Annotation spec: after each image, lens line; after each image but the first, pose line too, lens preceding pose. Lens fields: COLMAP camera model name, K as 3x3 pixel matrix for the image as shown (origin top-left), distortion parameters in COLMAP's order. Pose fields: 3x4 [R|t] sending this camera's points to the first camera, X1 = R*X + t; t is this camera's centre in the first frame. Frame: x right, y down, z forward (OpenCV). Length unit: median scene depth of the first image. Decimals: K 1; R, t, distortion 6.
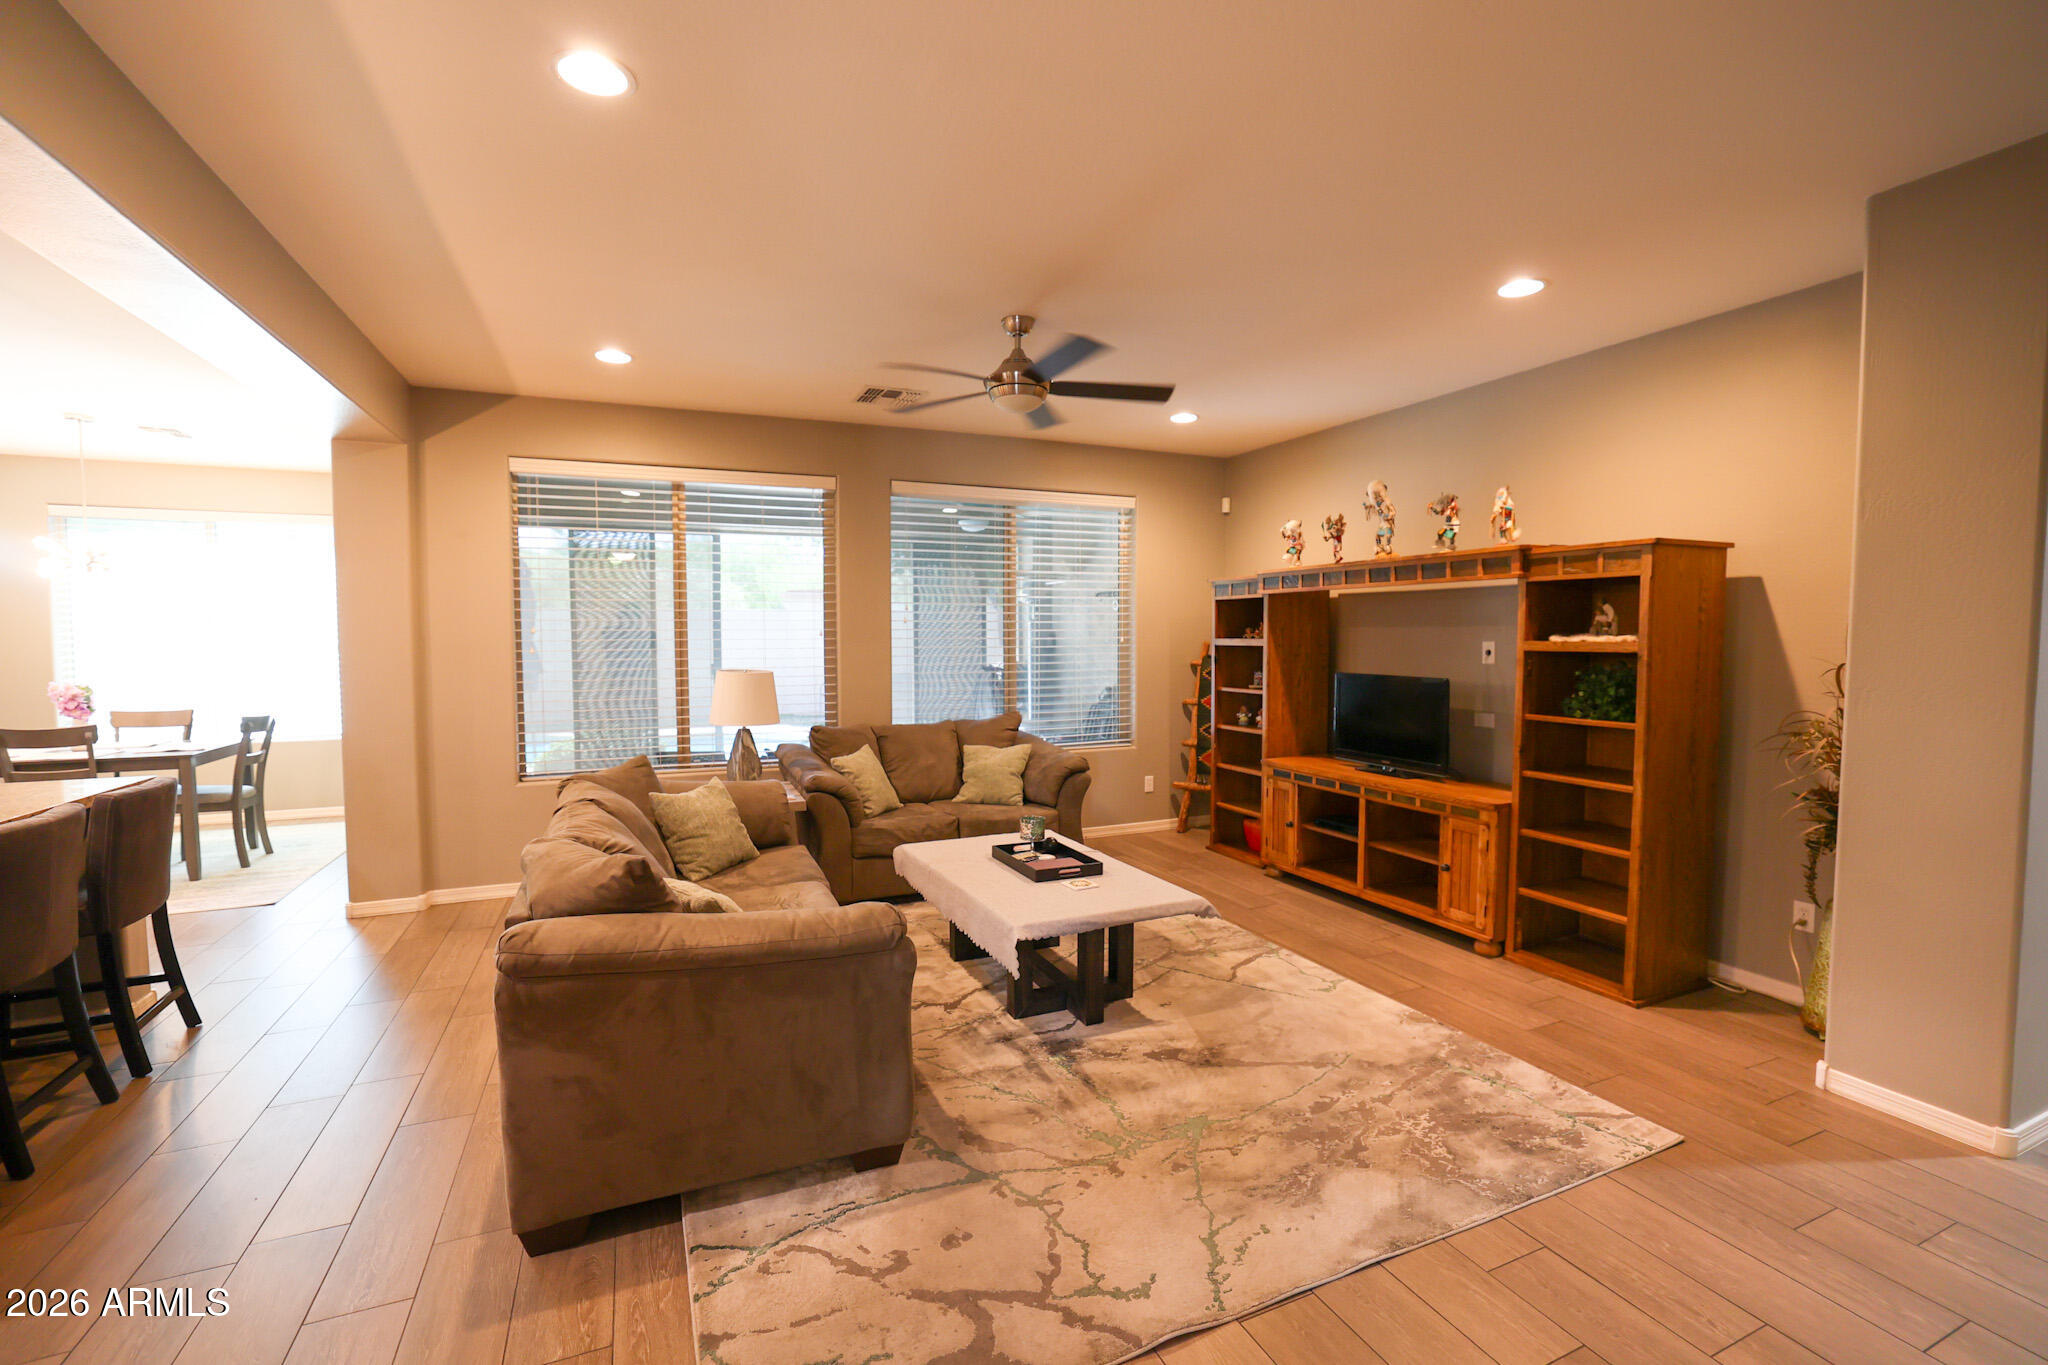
lens RADIAL K [[884.1, 0, 1015.1], [0, 884.1, 680.0], [0, 0, 1]] dist [-0.047640, 0.017011]
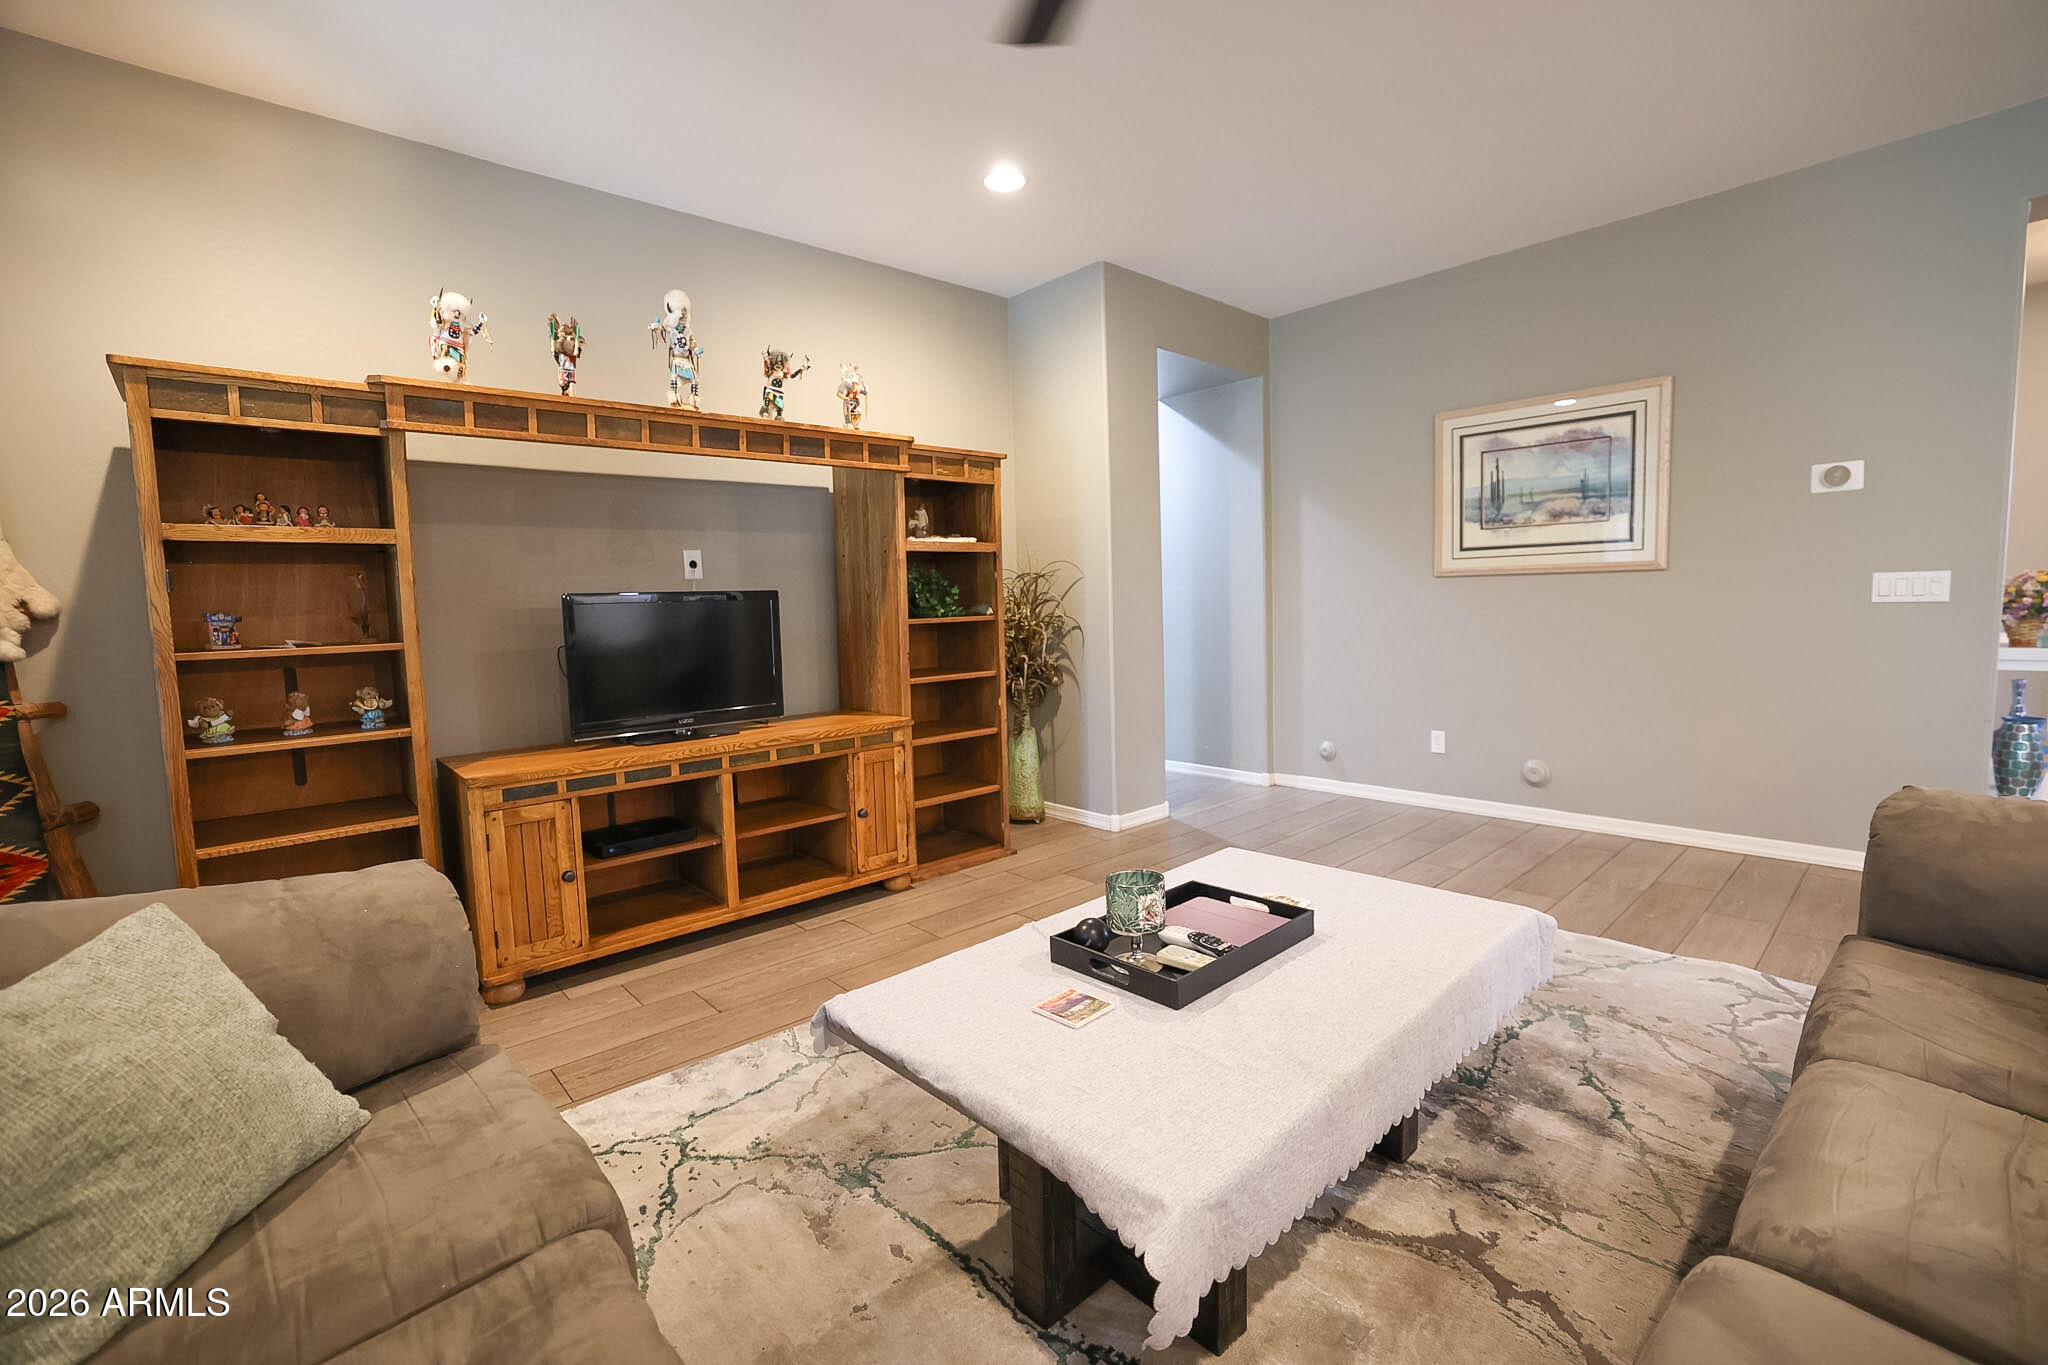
lens RADIAL K [[887.8, 0, 1016.2], [0, 887.8, 670.3], [0, 0, 1]] dist [-0.053008, 0.028041]
pose [[-0.322303, -0.064923, 0.944408, -0.340976], [0.078597, 0.992366, 0.095043, 0.012007], [-0.943368, 0.104861, -0.314740, 1.119459]]
